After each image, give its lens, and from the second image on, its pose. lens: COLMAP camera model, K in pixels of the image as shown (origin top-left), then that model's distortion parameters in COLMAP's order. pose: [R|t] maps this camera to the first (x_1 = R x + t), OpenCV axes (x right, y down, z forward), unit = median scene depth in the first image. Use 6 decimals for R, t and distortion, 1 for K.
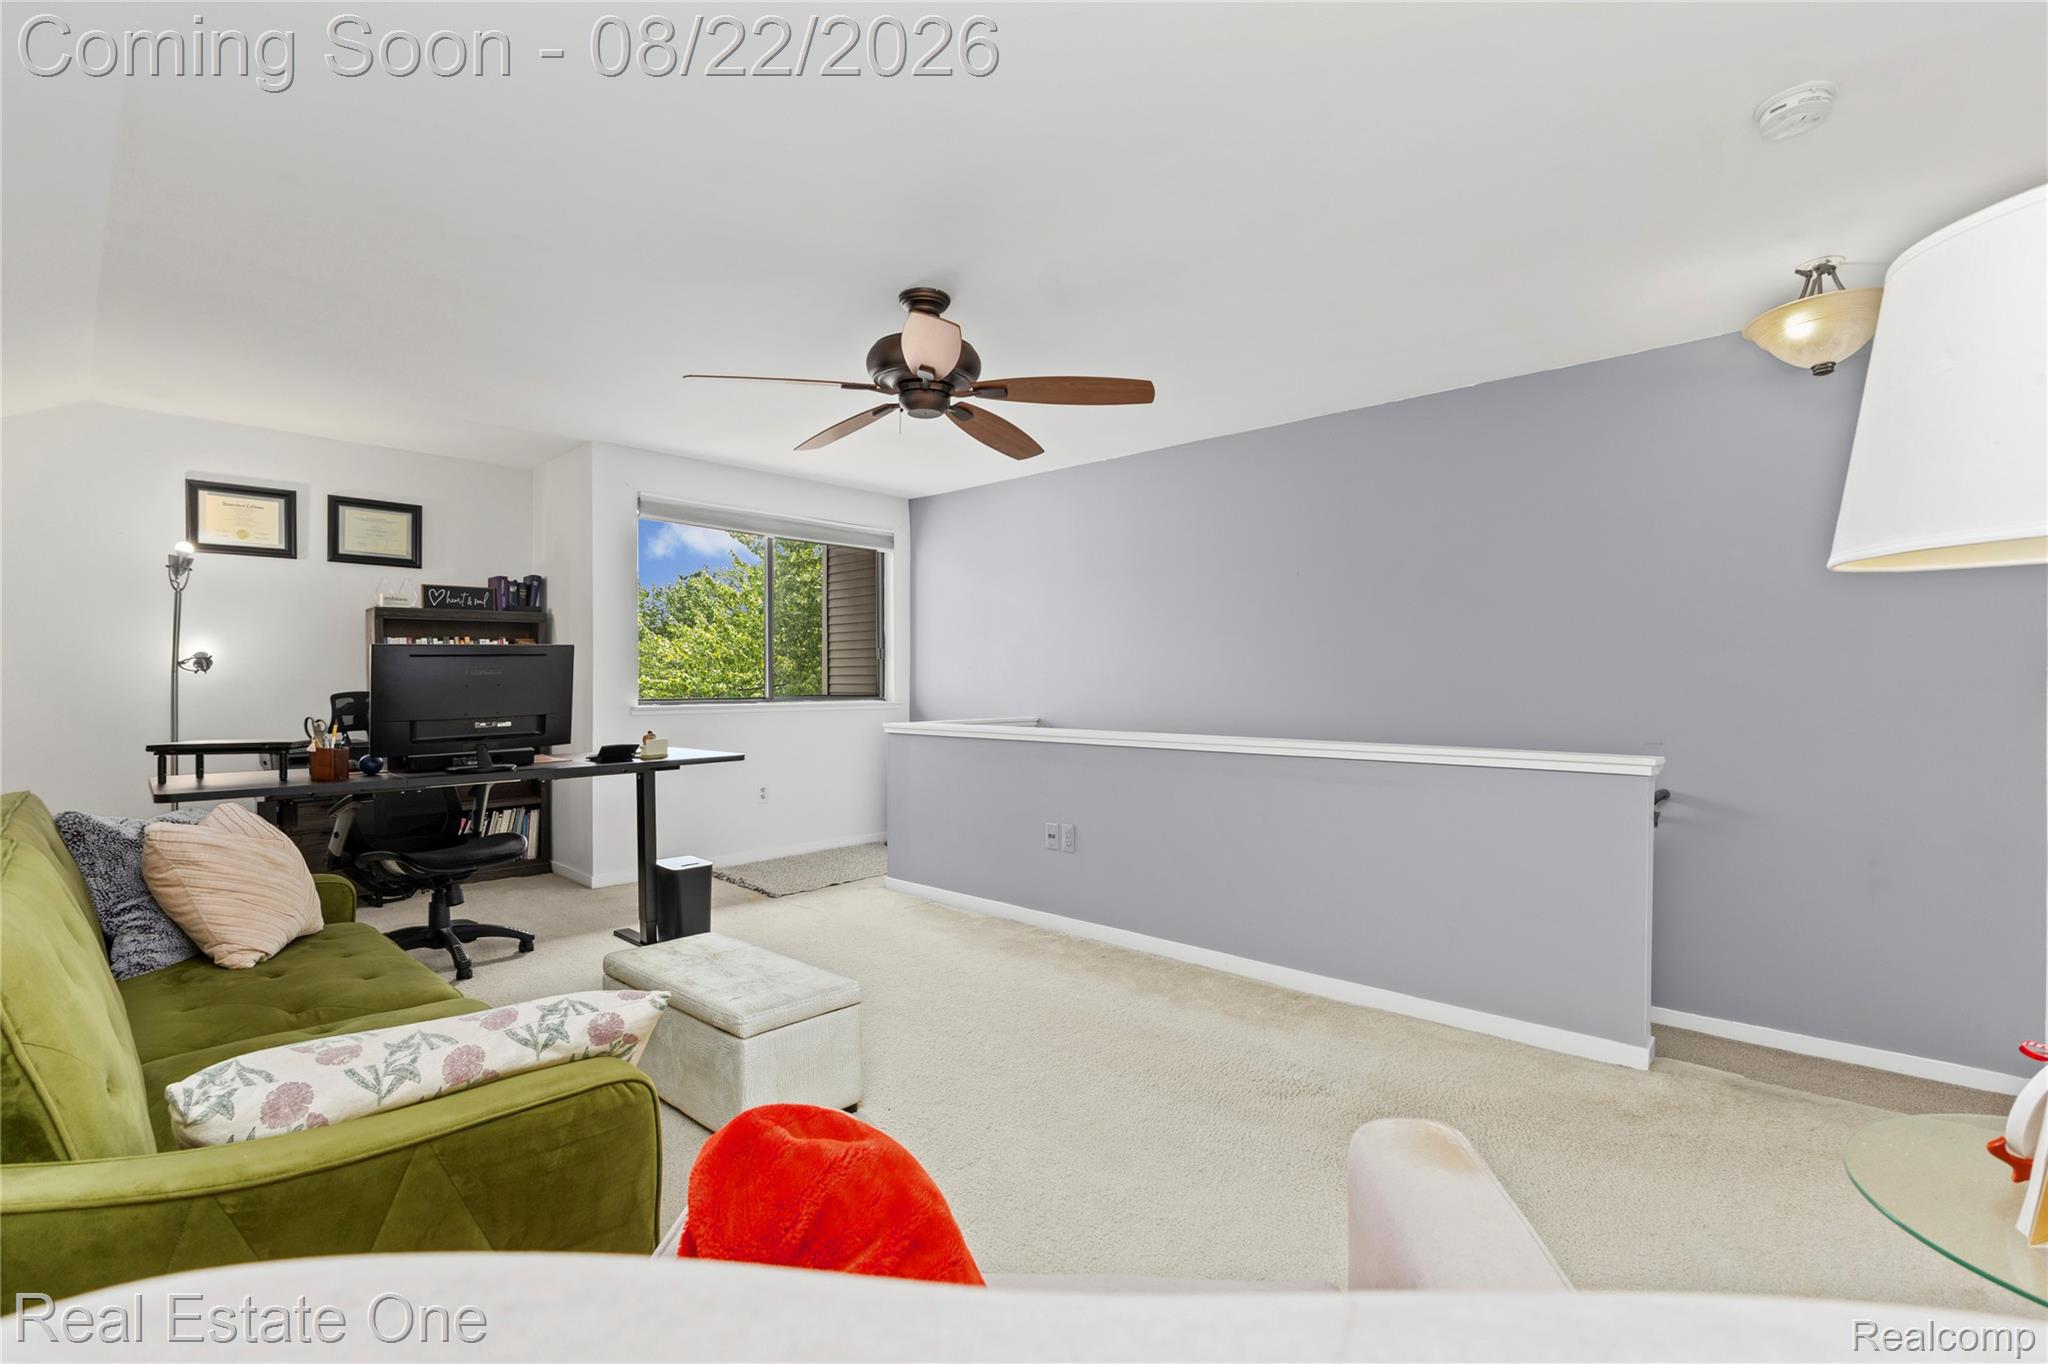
lens RADIAL K [[940.6, 0, 1025.3], [0, 940.6, 687.1], [0, 0, 1]] dist [0.001831, 0.000207]
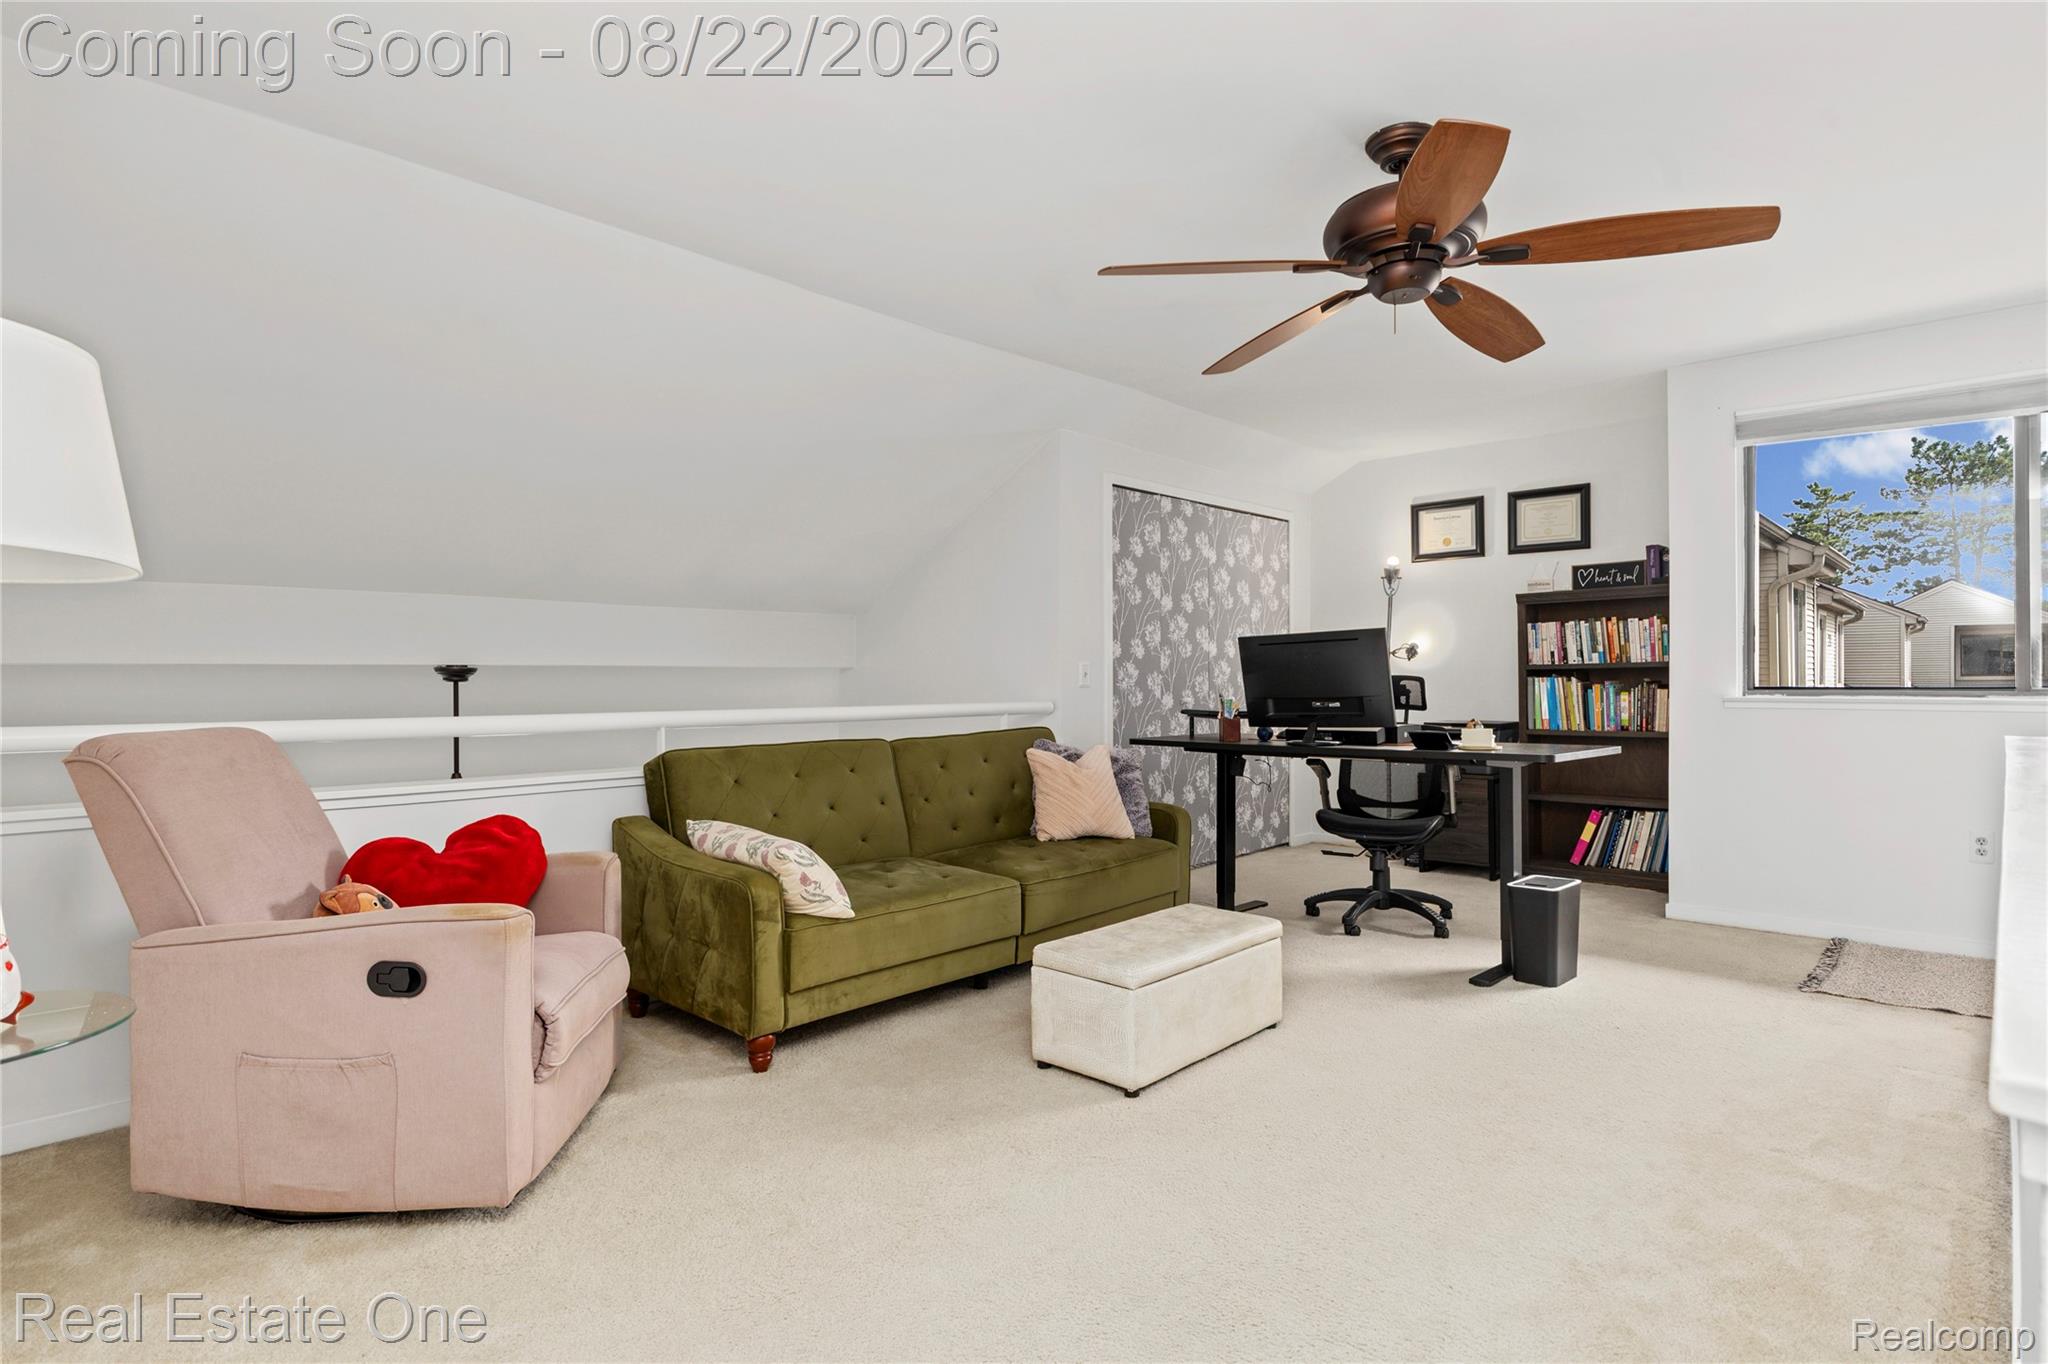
lens RADIAL K [[1070.8, 0, 1024.8], [0, 1070.8, 672.3], [0, 0, 1]] dist [0.000641, 0.000098]
pose [[-0.010102, -0.000680, -0.999949, 0.484526], [-0.000495, 1.000000, -0.000675, 0.001936], [0.999949, 0.000488, -0.010102, 0.457819]]
